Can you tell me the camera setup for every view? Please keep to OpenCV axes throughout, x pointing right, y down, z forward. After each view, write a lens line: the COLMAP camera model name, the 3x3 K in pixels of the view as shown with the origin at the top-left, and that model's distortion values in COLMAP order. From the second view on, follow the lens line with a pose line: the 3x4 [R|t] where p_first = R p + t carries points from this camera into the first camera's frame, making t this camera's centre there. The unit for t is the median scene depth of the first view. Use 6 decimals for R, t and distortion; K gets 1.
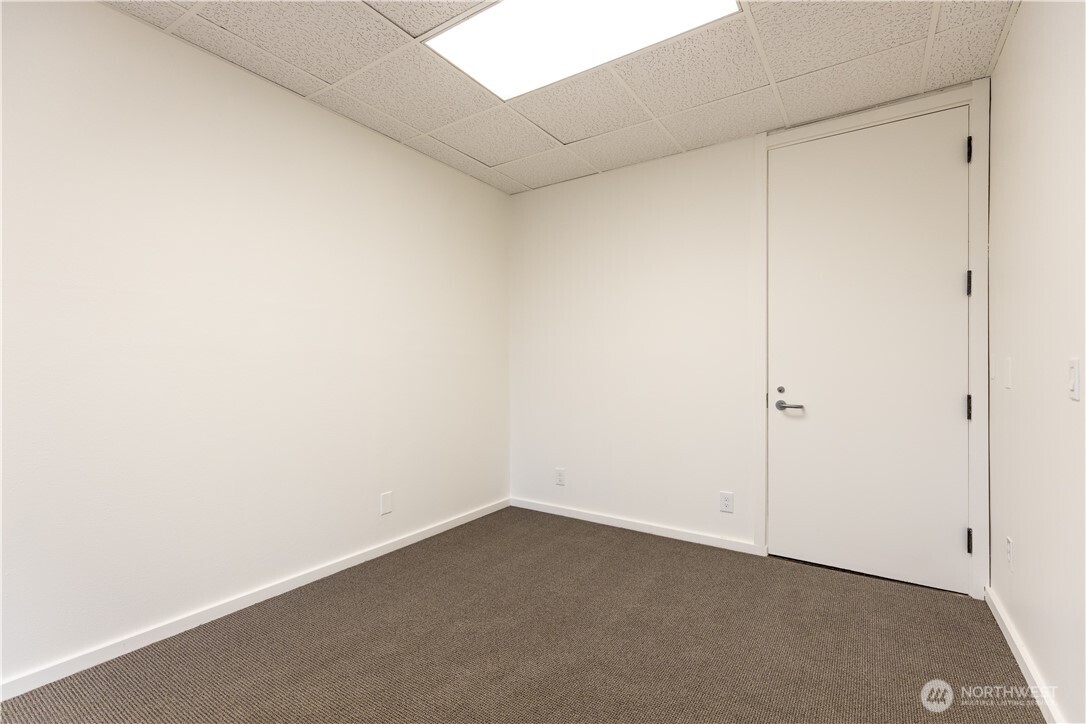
lens RADIAL K [[492.6, 0, 543.0], [0, 492.6, 362.0], [0, 0, 1]] dist [0.010583, 0.000216]
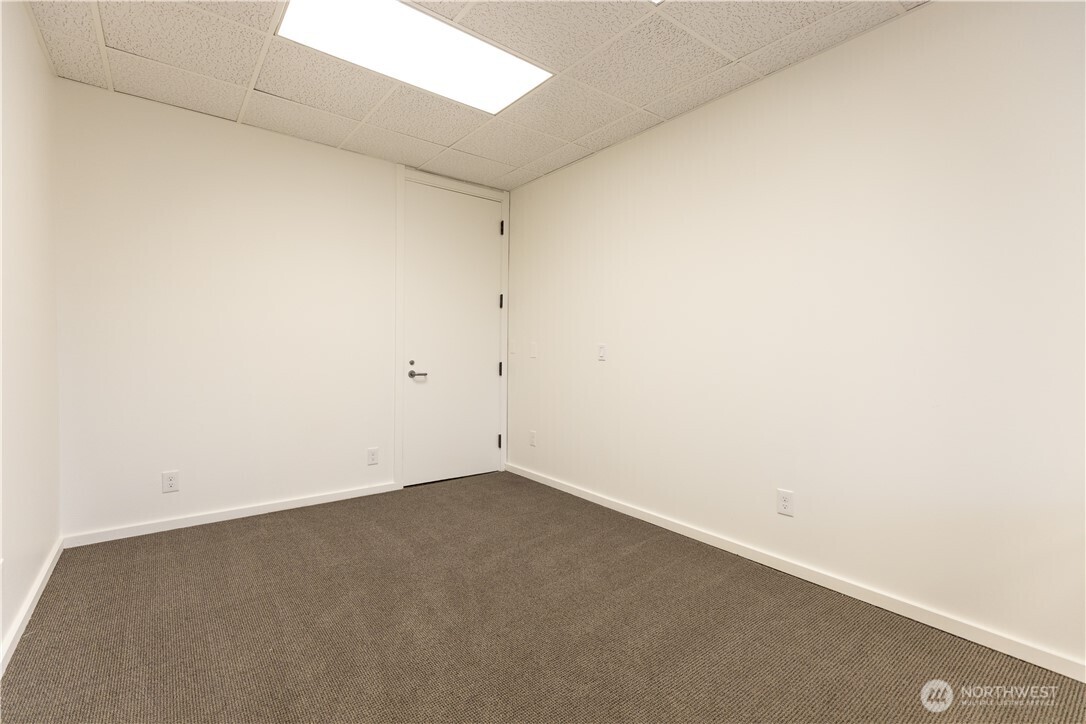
lens RADIAL K [[493.0, 0, 536.4], [0, 493.0, 357.6], [0, 0, 1]] dist [0.008493, -0.000237]
pose [[0.311785, -0.013298, 0.950059, -0.712631], [-0.018435, 0.999629, 0.020042, 0.009073], [-0.949974, -0.023763, 0.311425, 0.264372]]
